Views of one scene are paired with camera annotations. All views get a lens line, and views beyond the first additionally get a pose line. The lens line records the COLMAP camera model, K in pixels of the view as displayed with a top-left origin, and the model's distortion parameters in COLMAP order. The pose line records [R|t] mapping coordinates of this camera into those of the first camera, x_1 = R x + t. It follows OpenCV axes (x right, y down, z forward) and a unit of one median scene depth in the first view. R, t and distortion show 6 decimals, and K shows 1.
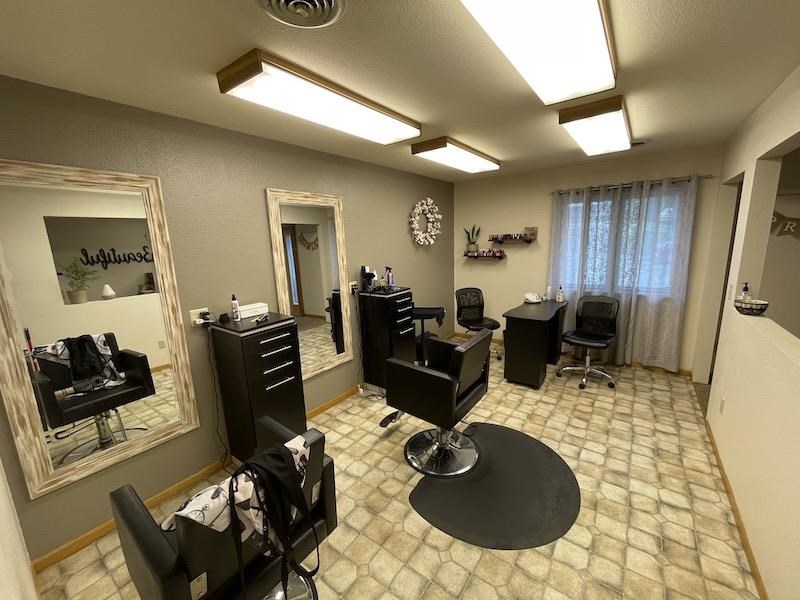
lens RADIAL K [[324.2, 0, 400.0], [0, 324.2, 300.0], [0, 0, 1]] dist [-0.000410, 0.000381]
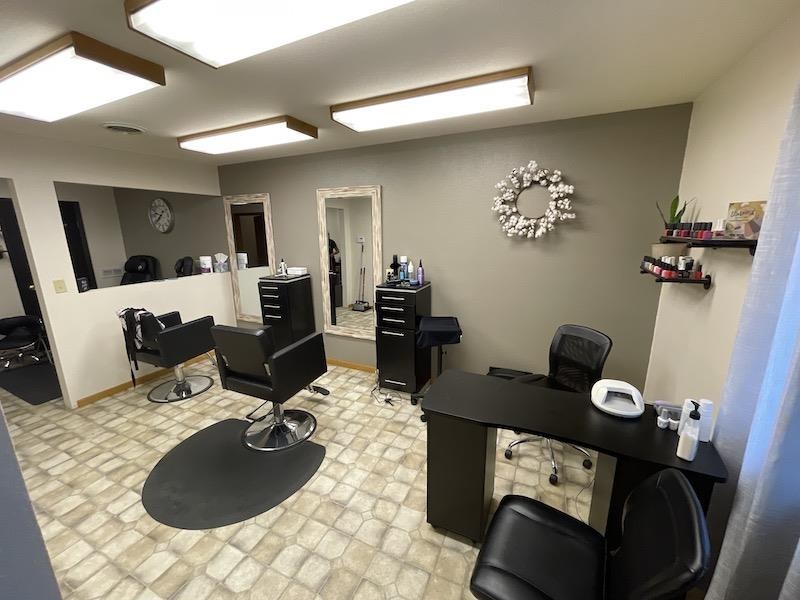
lens RADIAL K [[324.2, 0, 400.0], [0, 324.2, 300.0], [0, 0, 1]] dist [-0.000410, 0.000381]
pose [[0.203479, 0.249968, -0.946632, 1.212378], [-0.175447, 0.960519, 0.215922, -0.270455], [0.963231, 0.122148, 0.239302, 1.155878]]
